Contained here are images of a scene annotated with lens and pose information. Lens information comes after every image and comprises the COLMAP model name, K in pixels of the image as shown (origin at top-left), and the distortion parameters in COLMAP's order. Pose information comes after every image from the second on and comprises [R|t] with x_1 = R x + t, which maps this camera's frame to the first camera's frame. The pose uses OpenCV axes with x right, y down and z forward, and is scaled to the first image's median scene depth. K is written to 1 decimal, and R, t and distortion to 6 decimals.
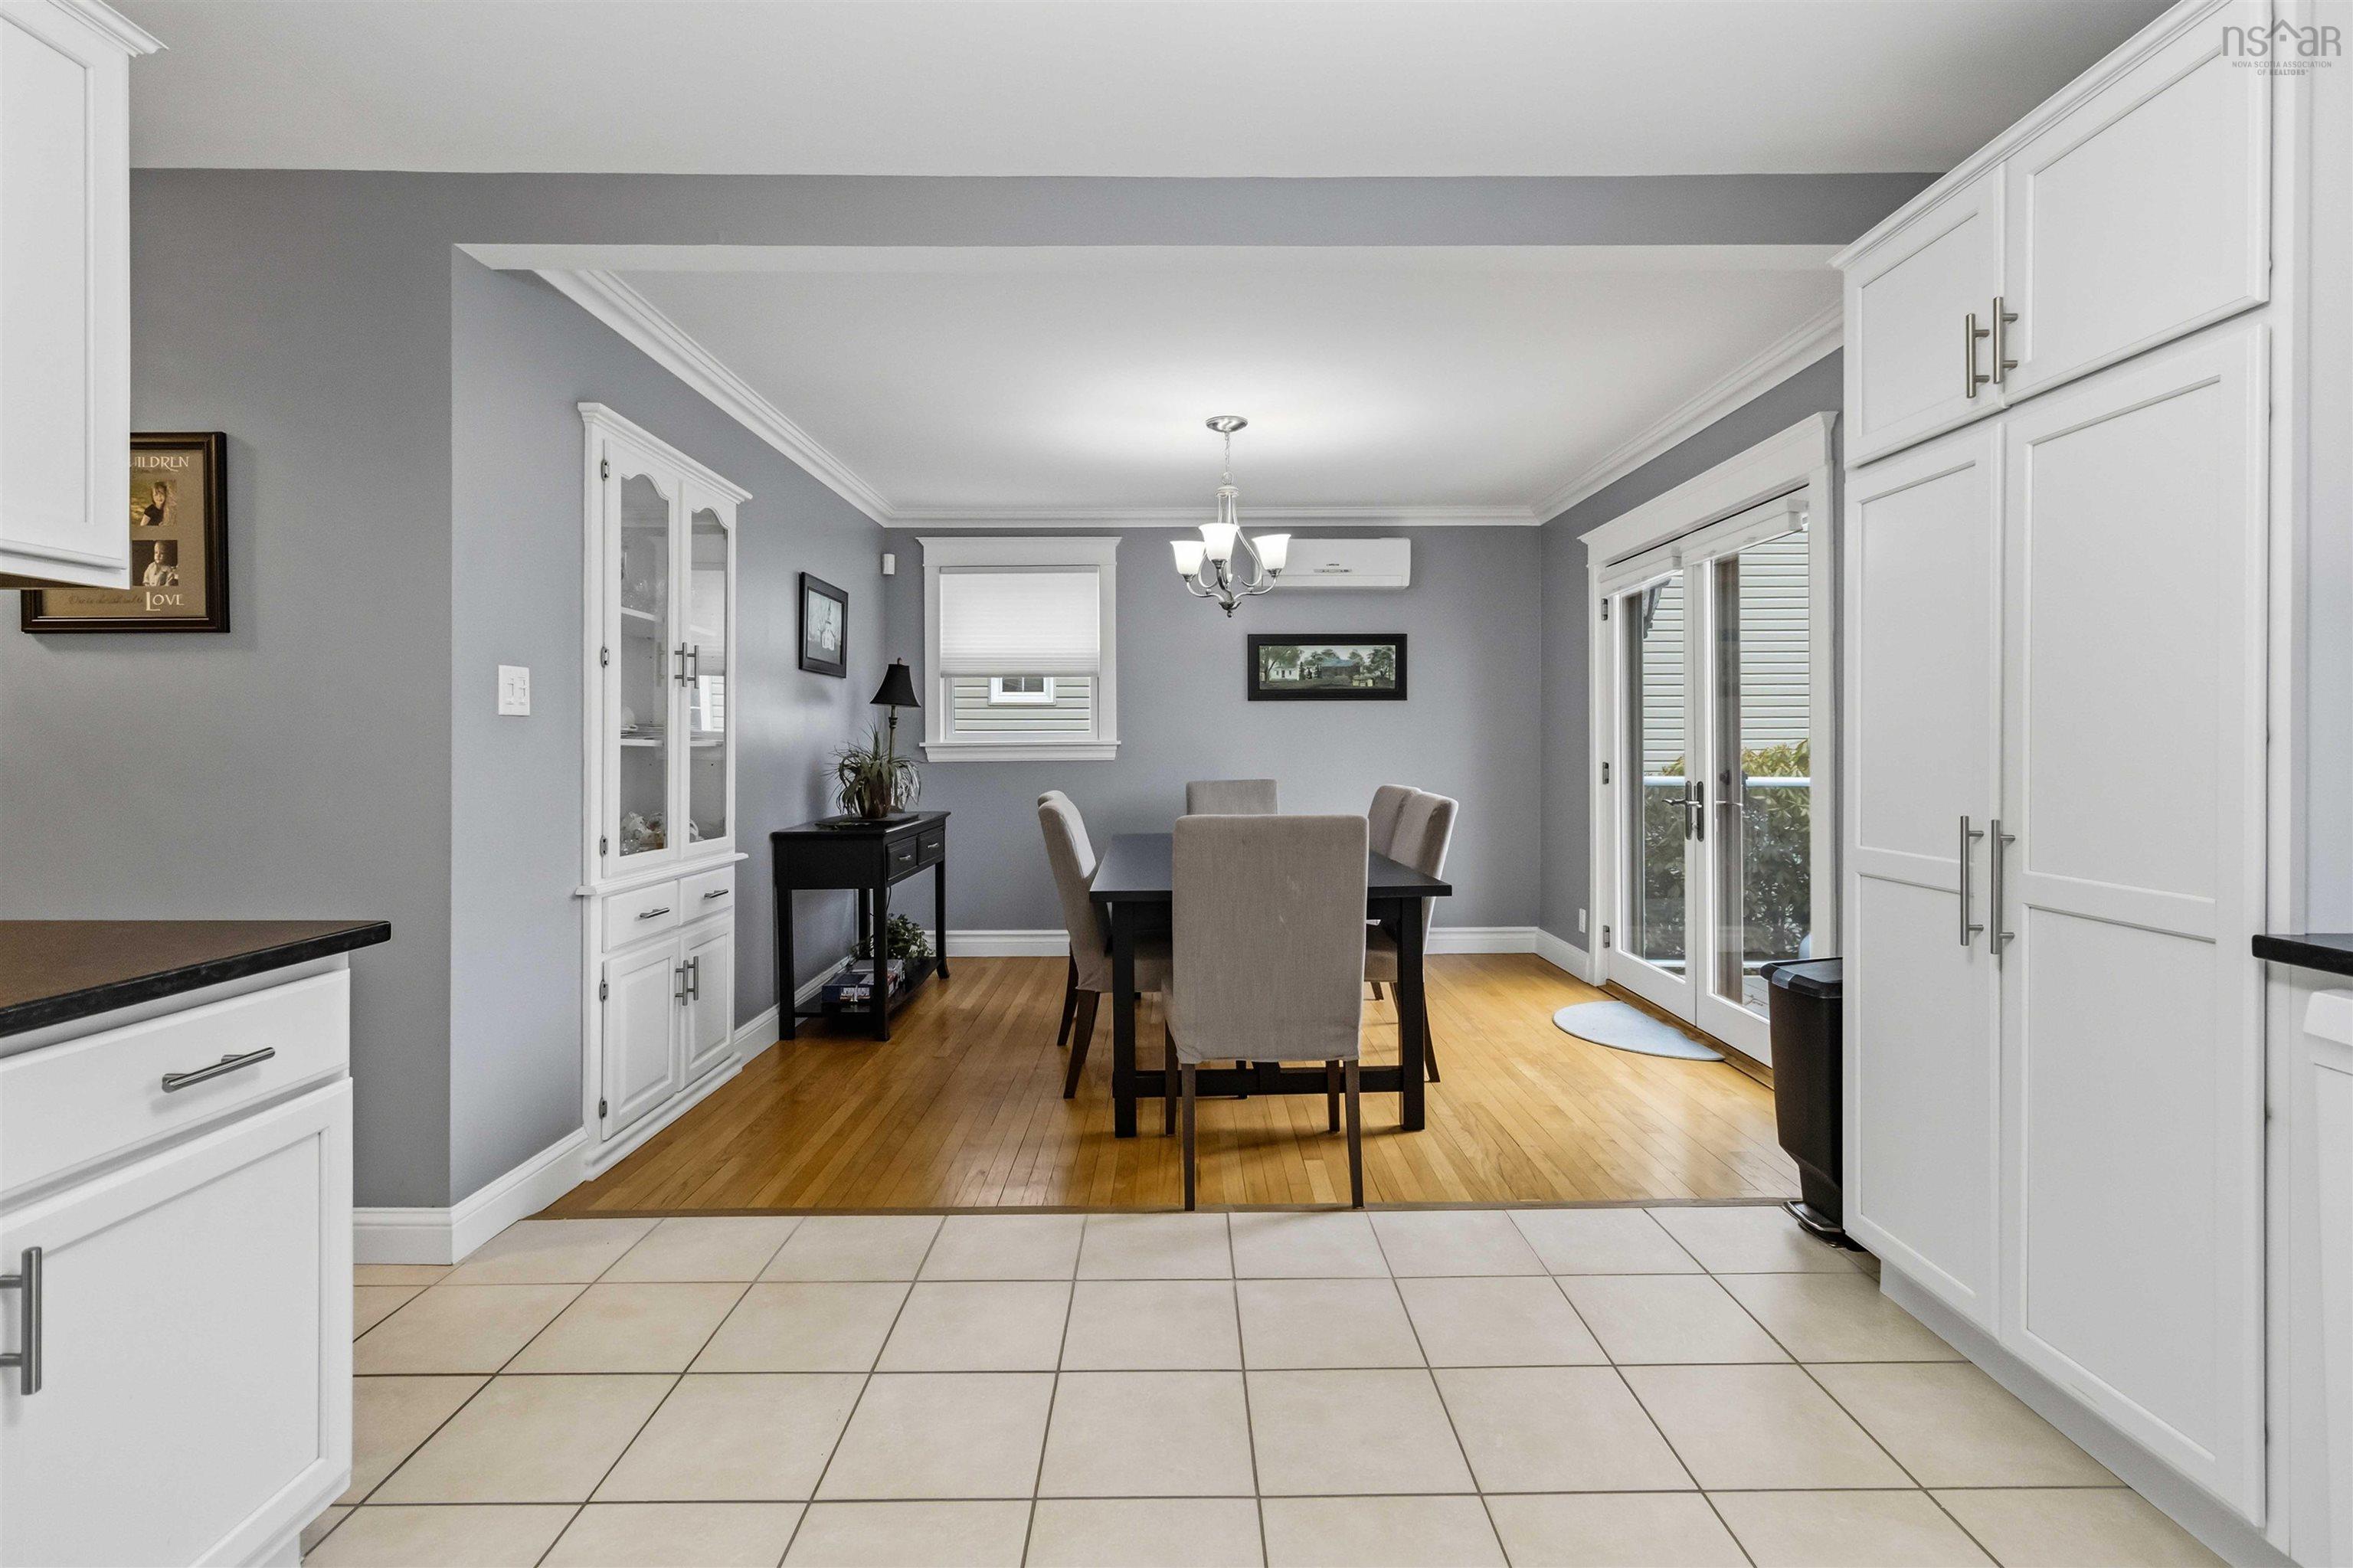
lens RADIAL K [[1114.1, 0, 1198.0], [0, 1114.1, 744.0], [0, 0, 1]] dist [-0.002518, 0.000981]
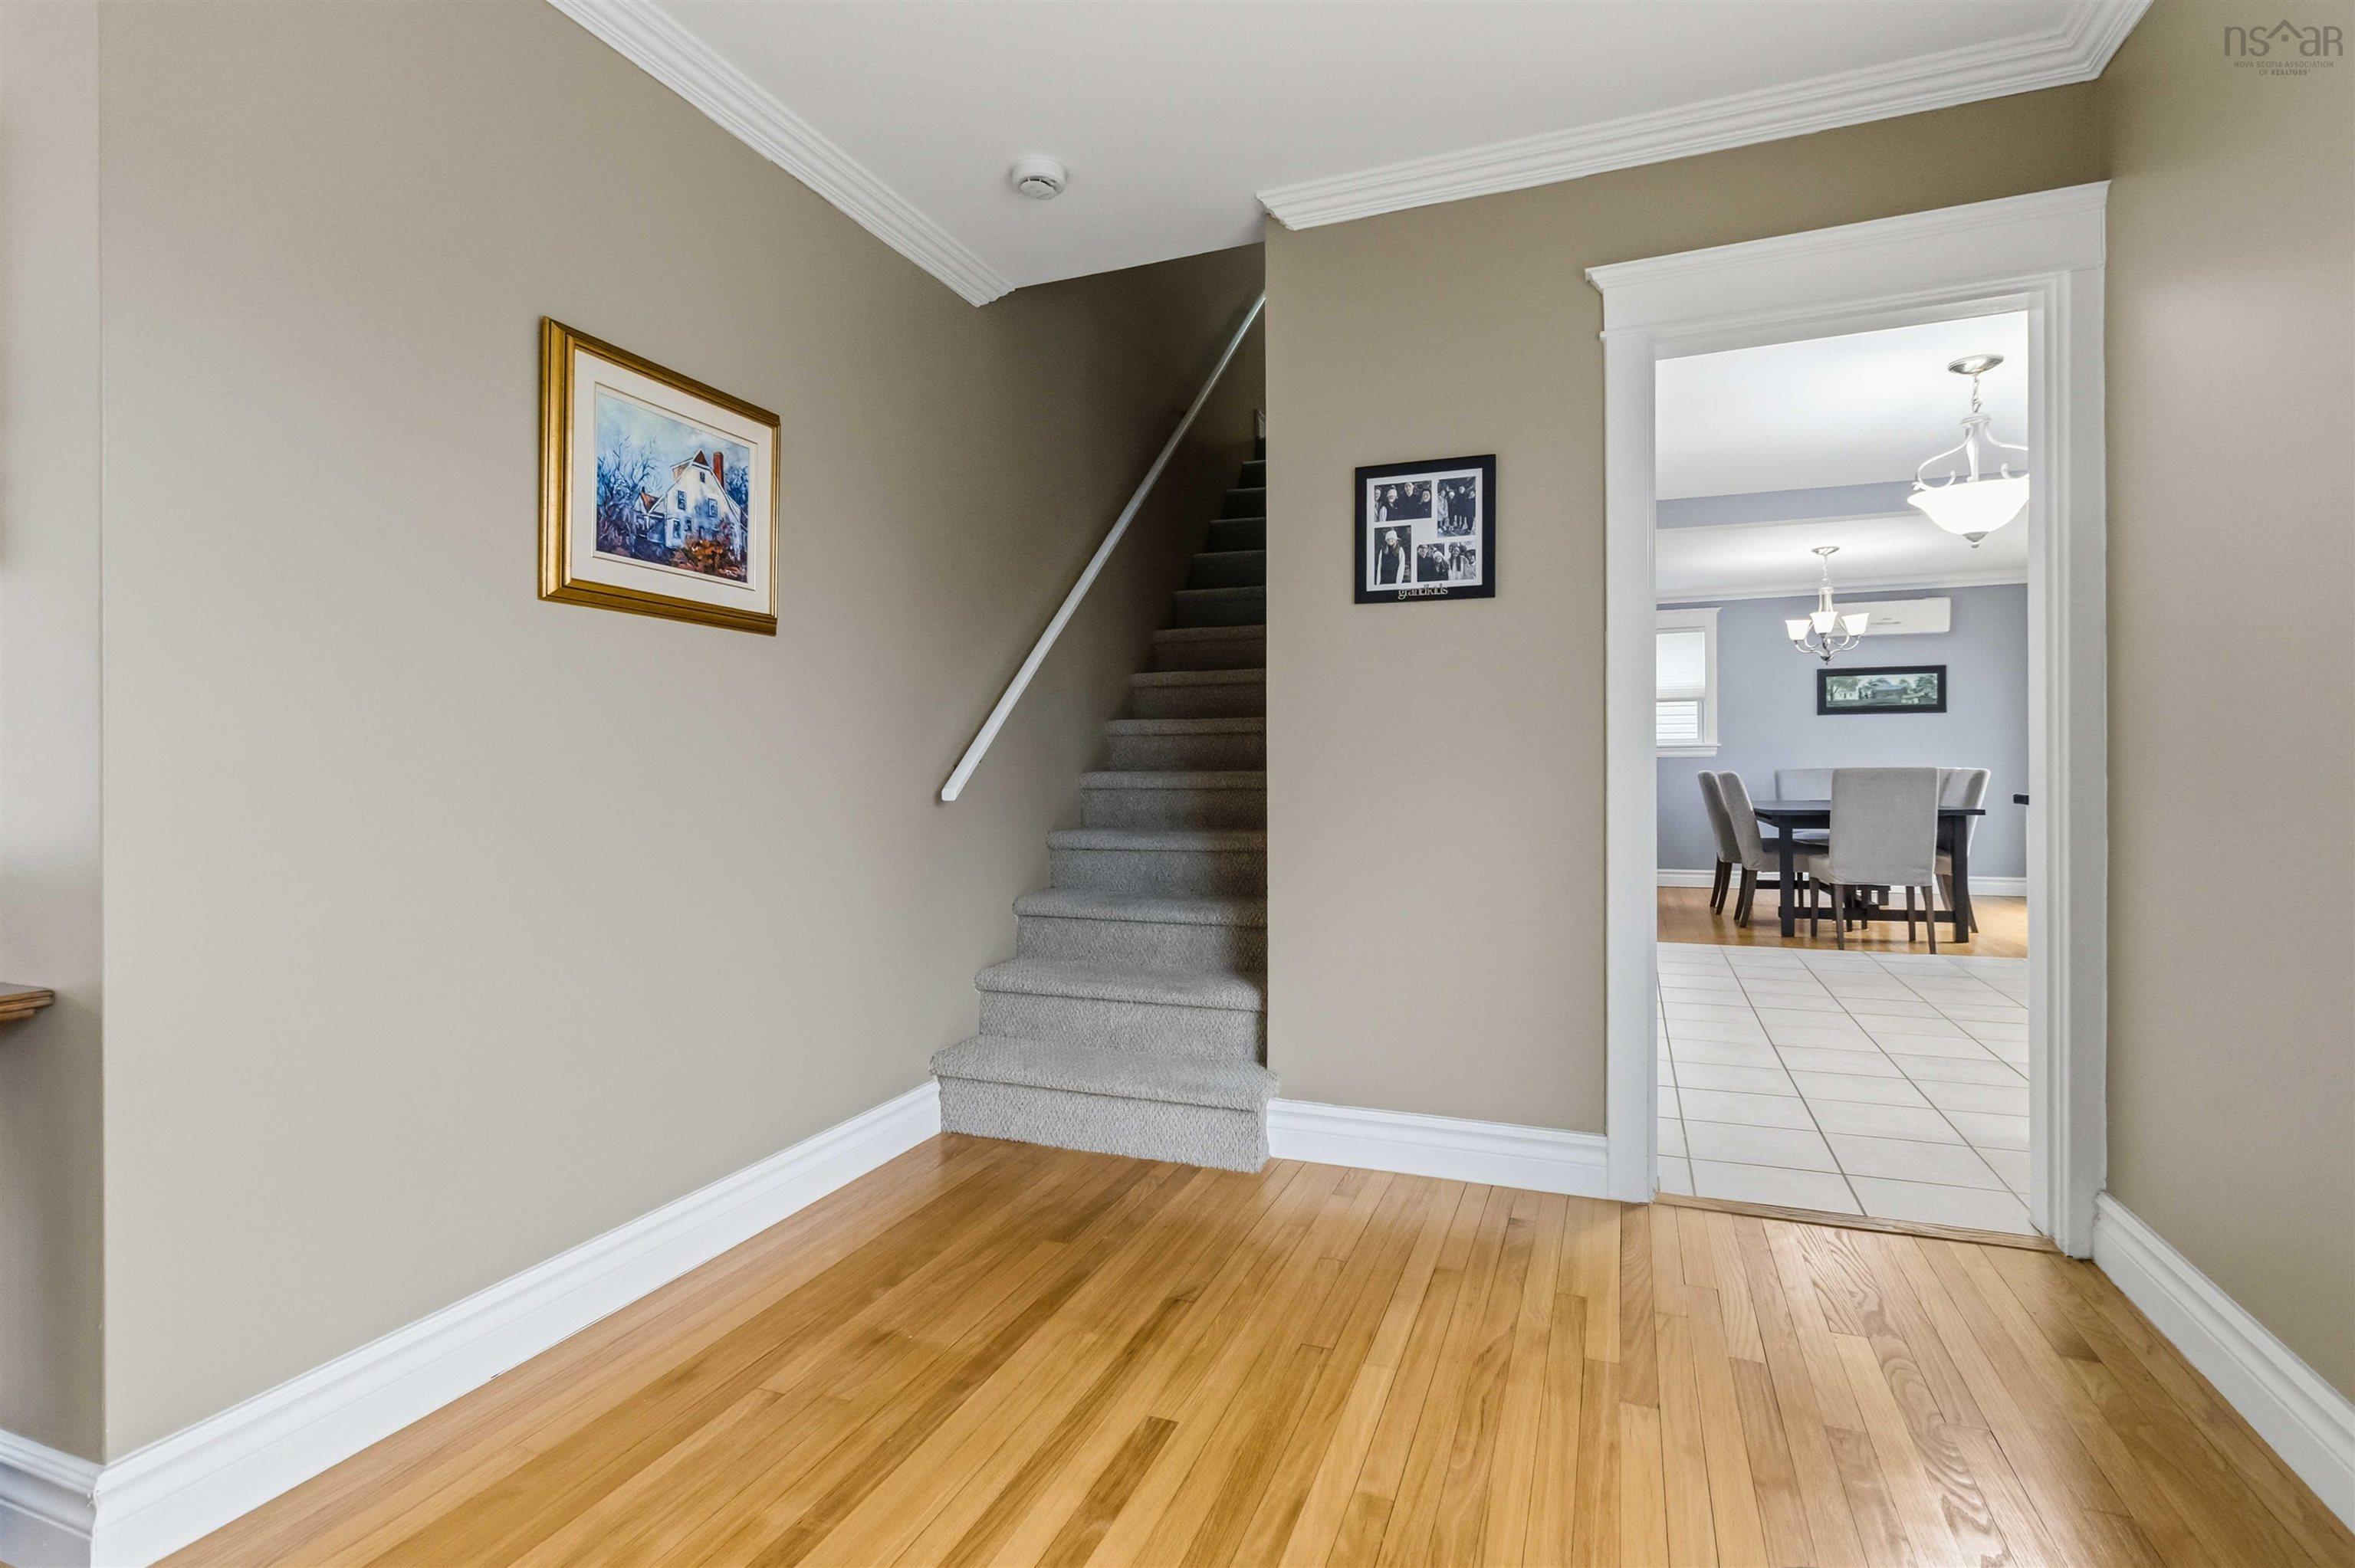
lens RADIAL K [[1114.9, 0, 1186.9], [0, 1114.9, 763.7], [0, 0, 1]] dist [-0.002518, 0.000981]
pose [[0.922219, -0.002154, -0.386661, -0.213494], [0.001782, 0.999998, -0.001320, 0.035455], [0.386663, 0.000528, 0.922221, -0.926346]]
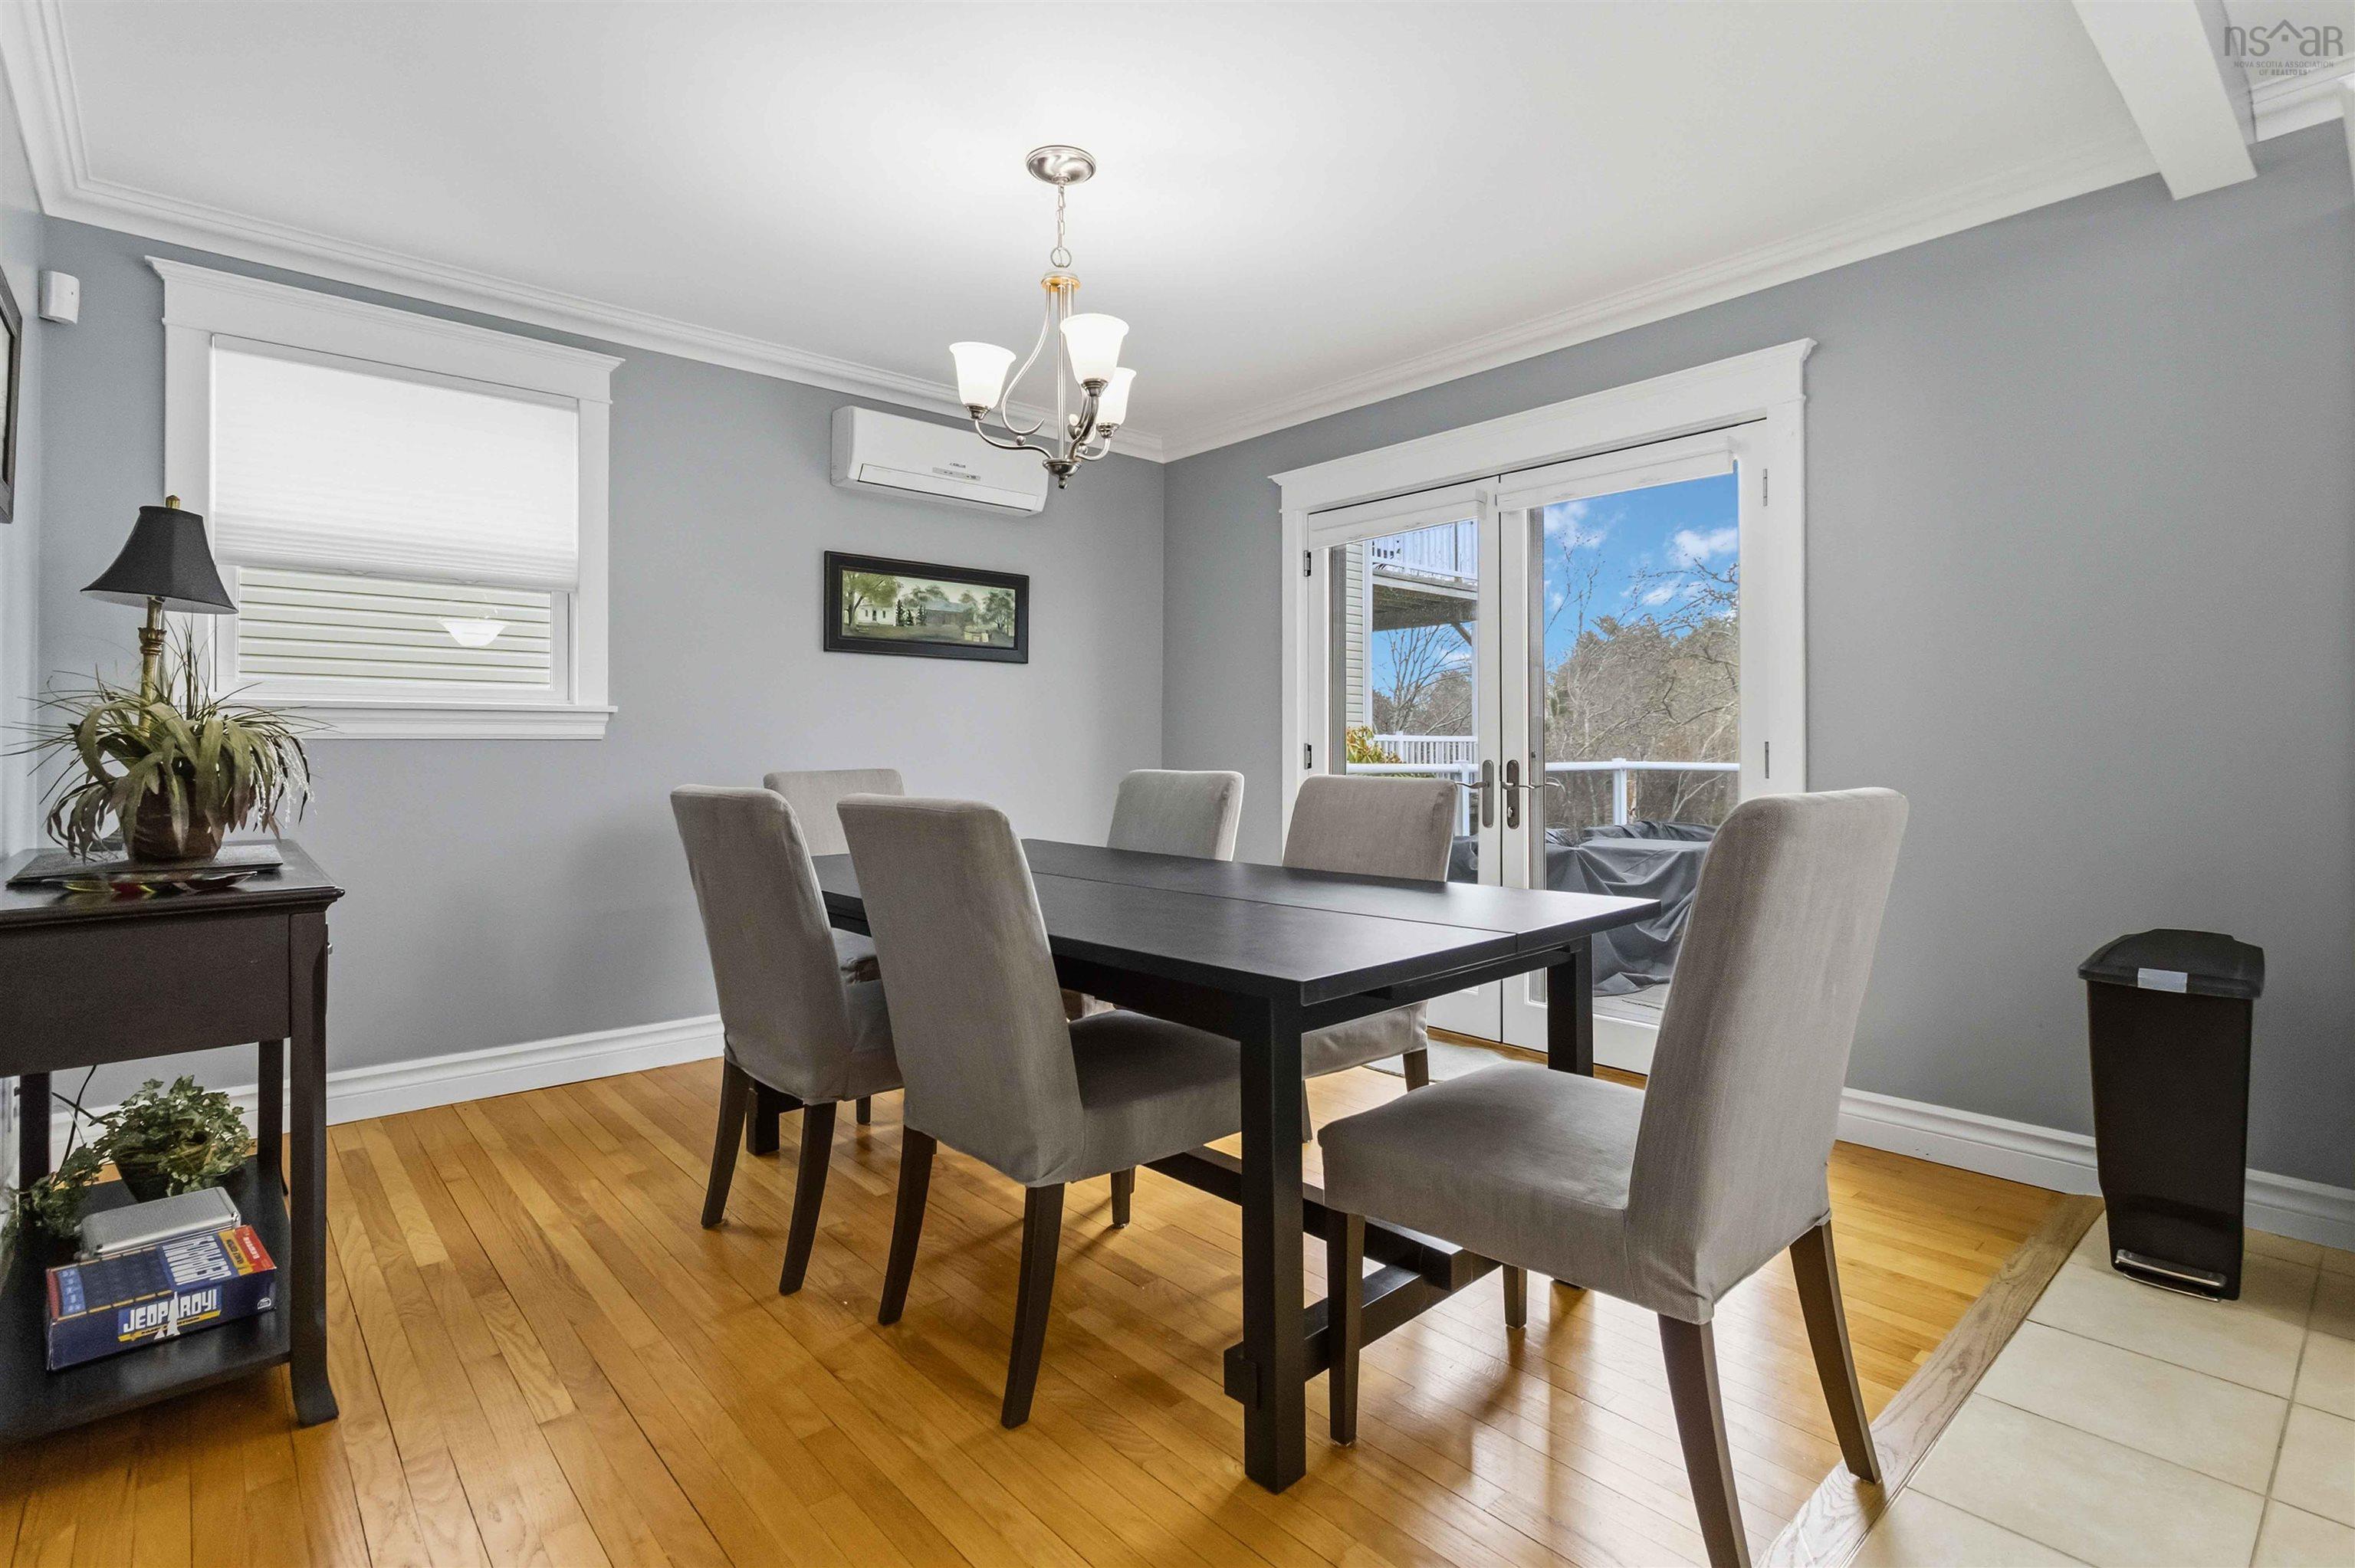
lens RADIAL K [[1114.9, 0, 1195.7], [0, 1114.9, 747.7], [0, 0, 1]] dist [-0.002518, 0.000981]
pose [[0.759250, 0.005356, 0.650777, -0.306046], [-0.004542, 0.999985, -0.002931, 0.026942], [-0.650783, -0.000730, 0.759263, 0.499387]]
